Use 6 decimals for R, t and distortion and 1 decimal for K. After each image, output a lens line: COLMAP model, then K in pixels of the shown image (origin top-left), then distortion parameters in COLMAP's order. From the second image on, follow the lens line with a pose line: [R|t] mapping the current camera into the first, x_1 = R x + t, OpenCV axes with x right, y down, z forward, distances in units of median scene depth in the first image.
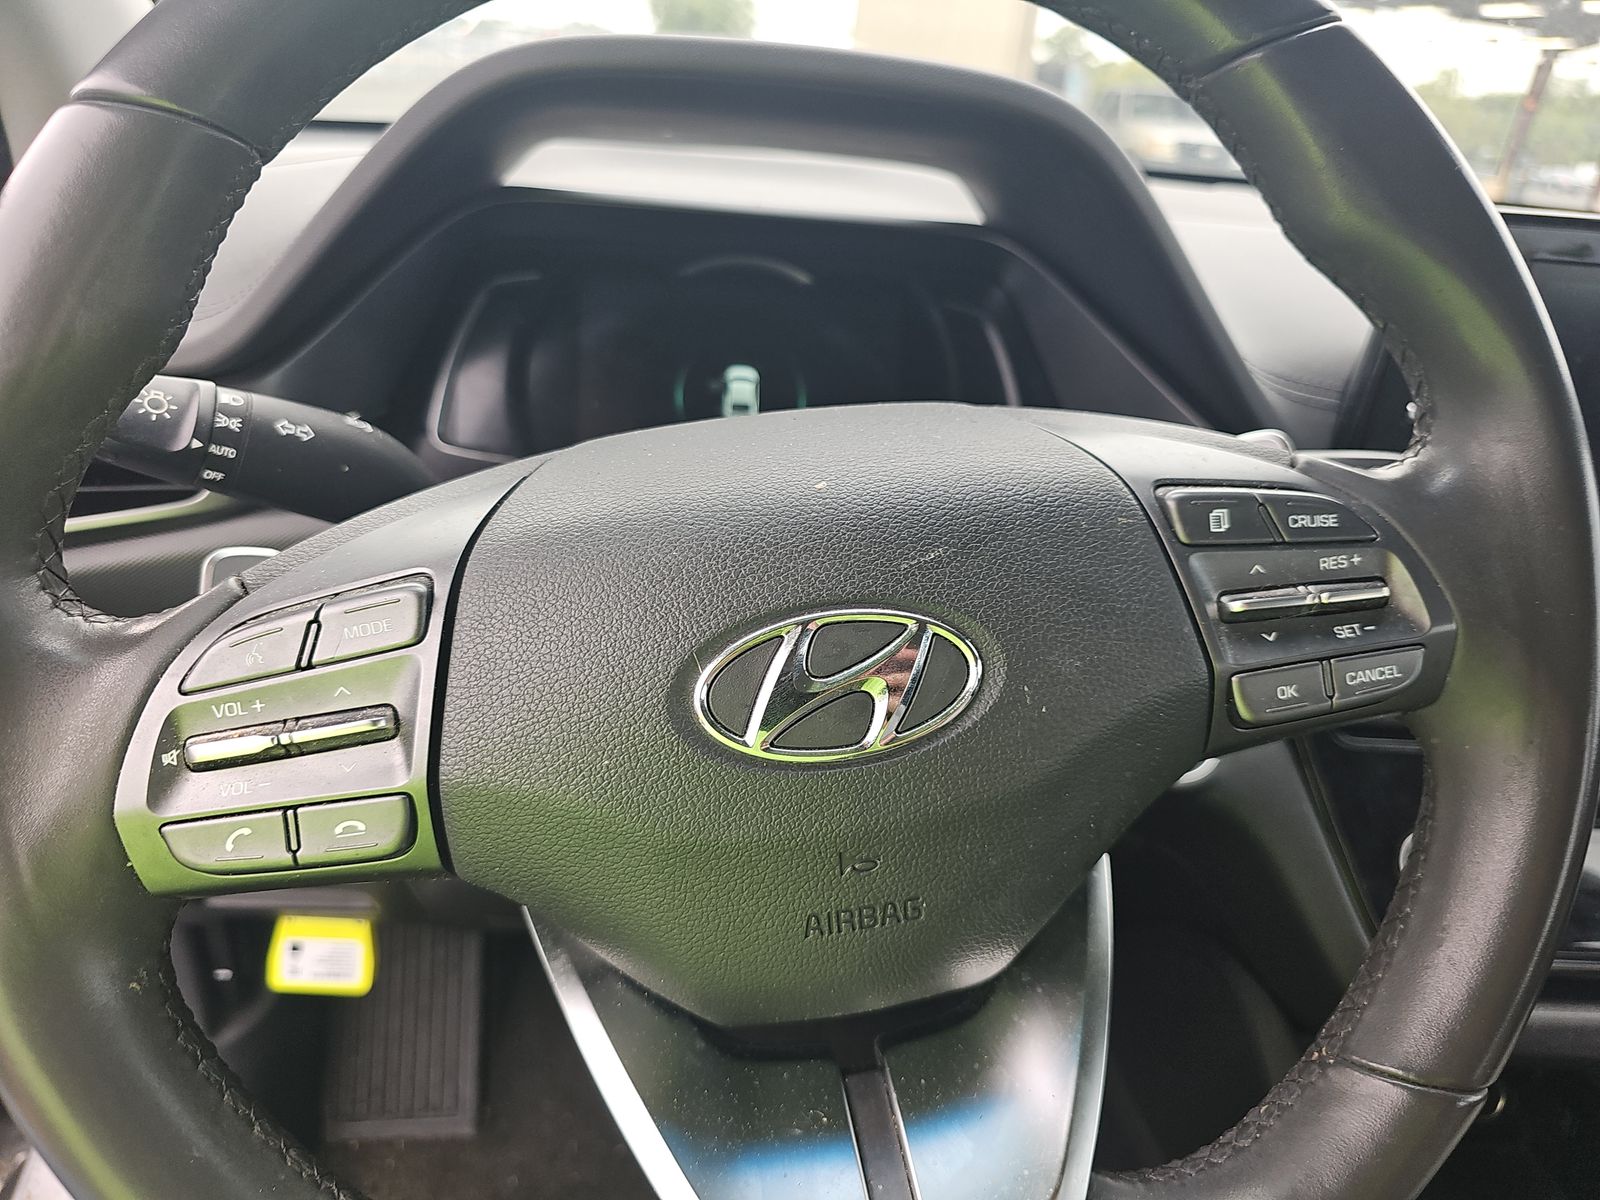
lens RADIAL K [[1094.8, 0, 802.7], [0, 1094.8, 583.5], [0, 0, 1]] dist [-0.003166, -0.001621]
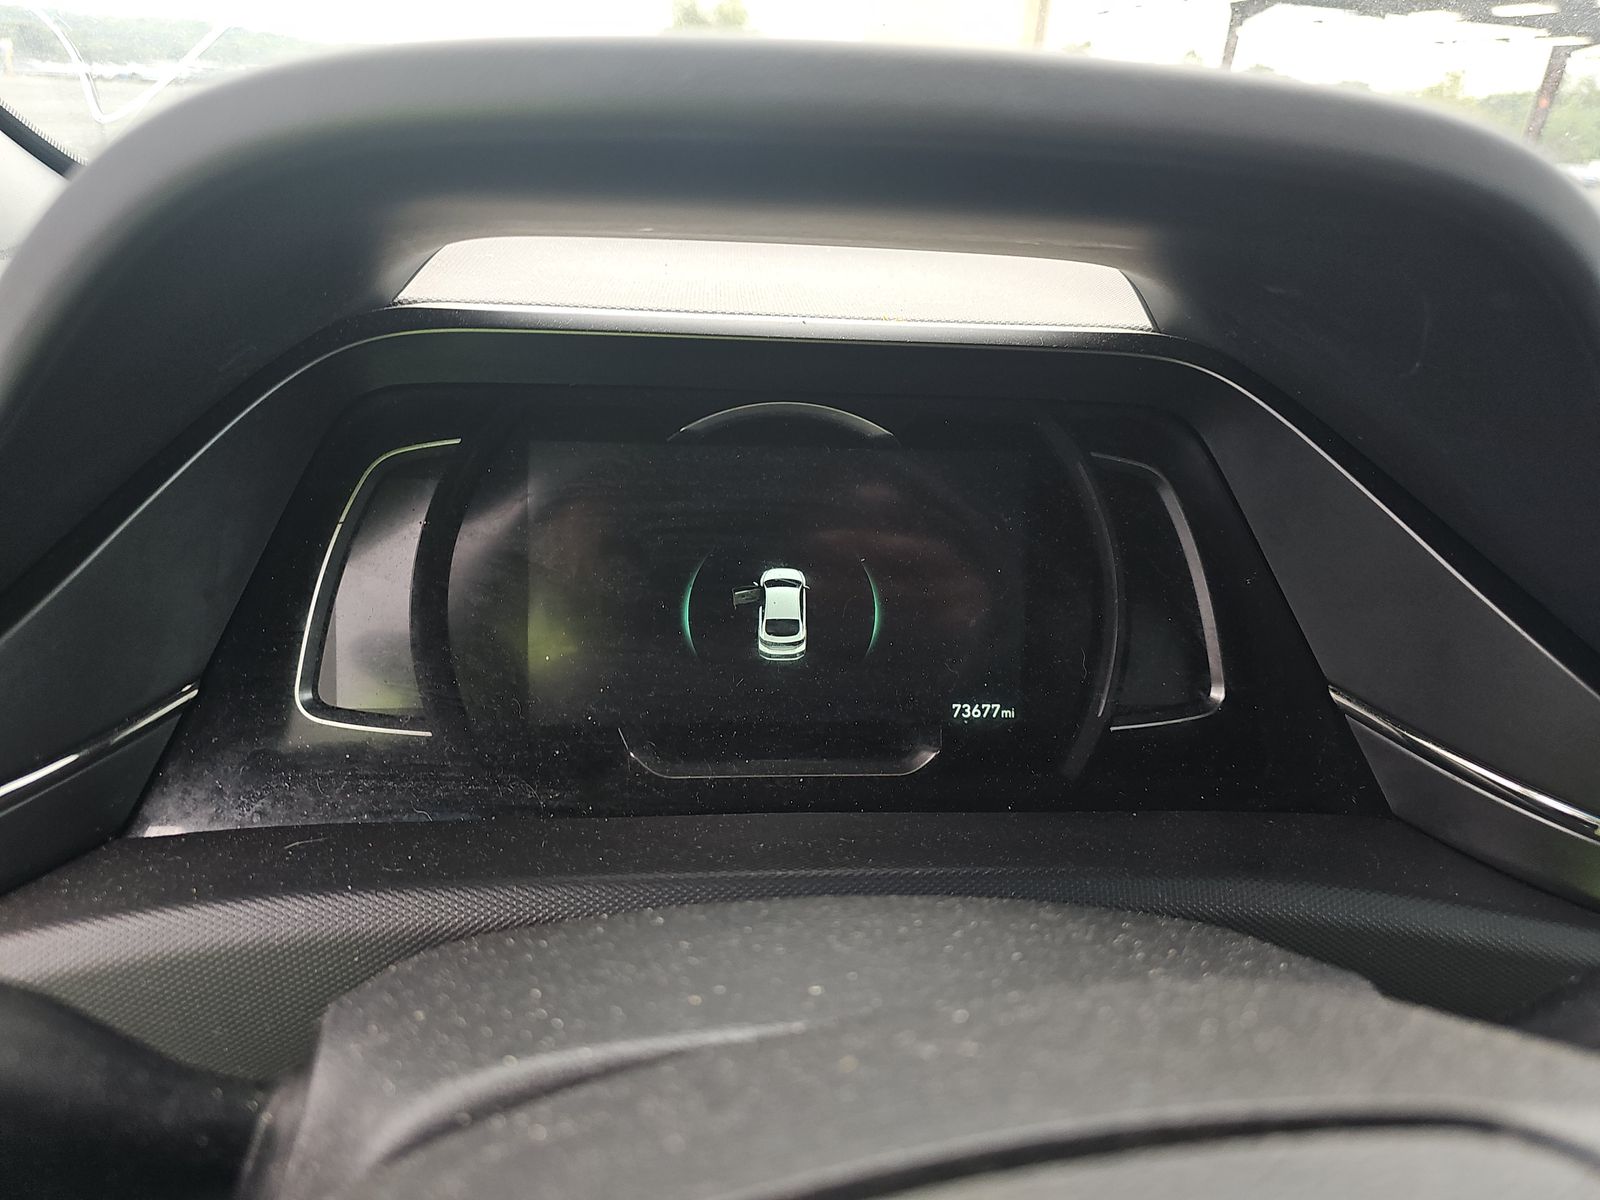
lens RADIAL K [[1062.3, 0, 798.8], [0, 1062.3, 578.1], [0, 0, 1]] dist [0.005426, -0.000358]
pose [[0.999676, -0.022364, -0.012187, -0.081796], [0.022236, 0.999698, -0.010496, -0.391212], [0.012418, 0.010221, 0.999871, 0.811369]]
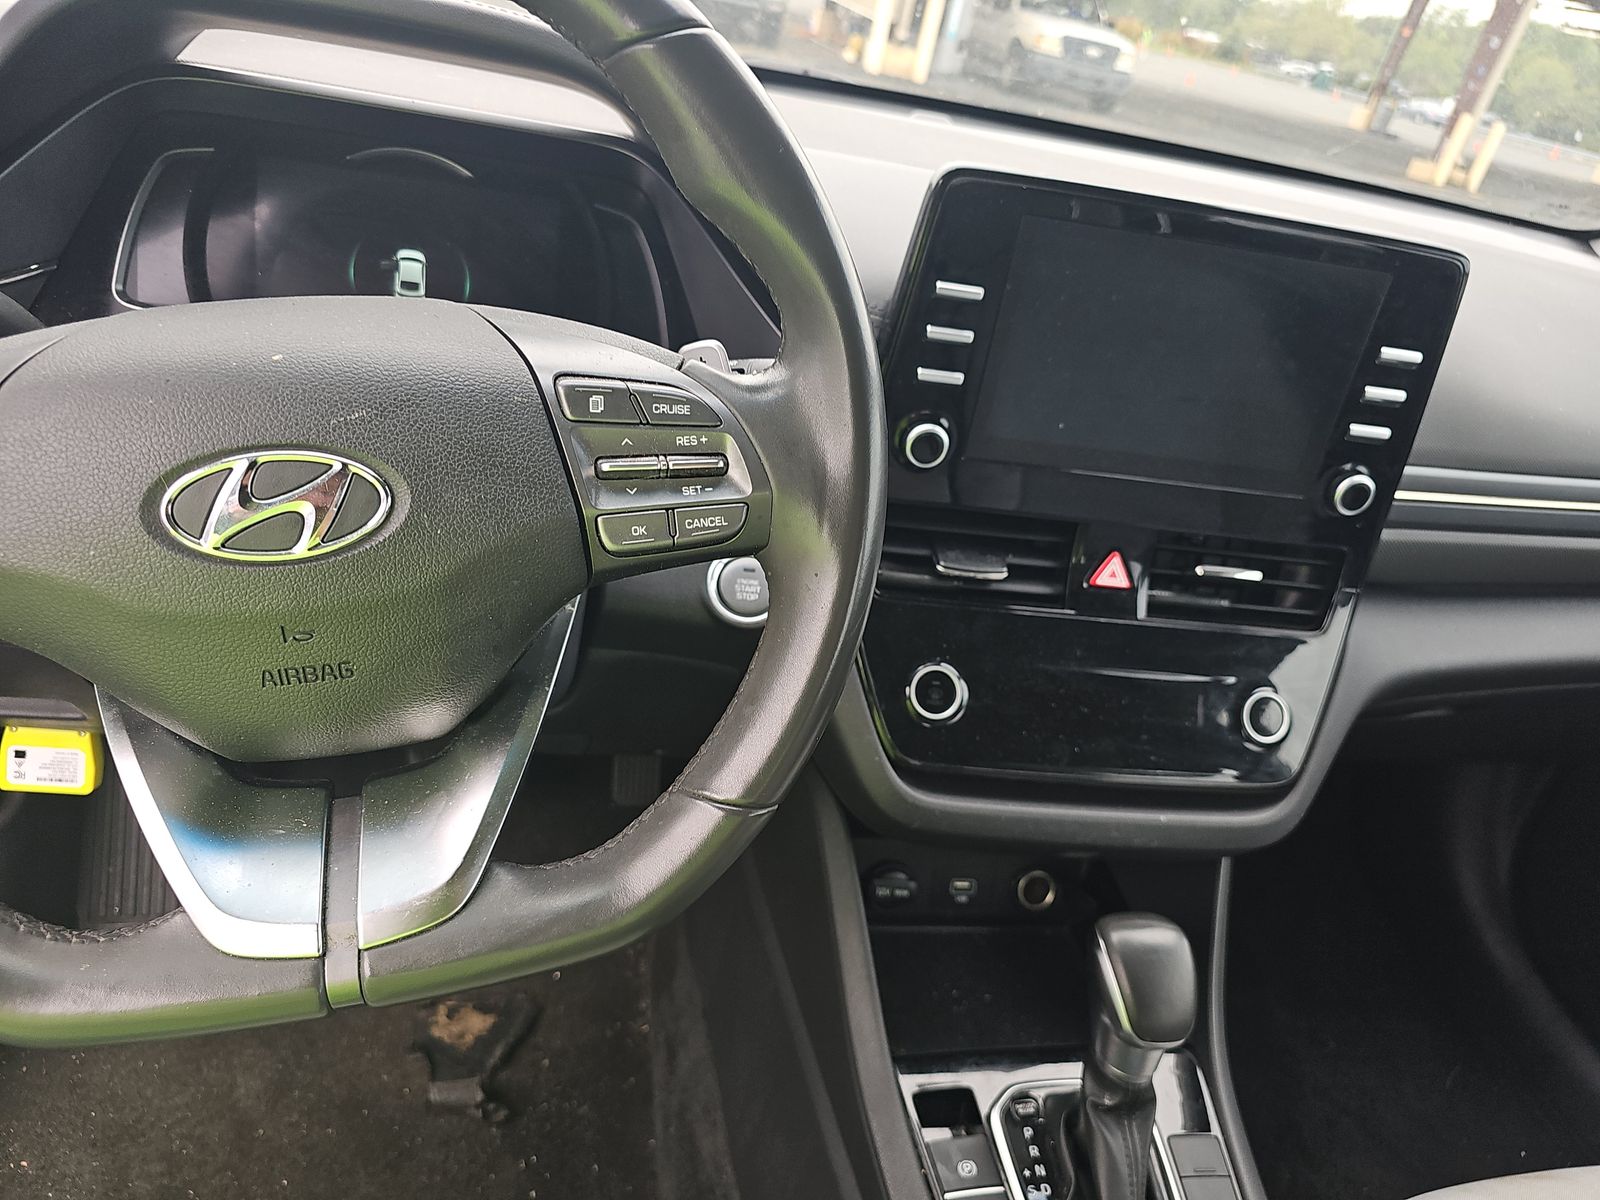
lens RADIAL K [[1073.3, 0, 800.0], [0, 1073.3, 600.0], [0, 0, 1]] dist [0.038544, -0.040156]
pose [[0.992090, 0.040506, 0.118813, 0.478425], [-0.054850, 0.991251, 0.120053, 0.009998], [-0.112911, -0.125621, 0.985632, -0.392001]]
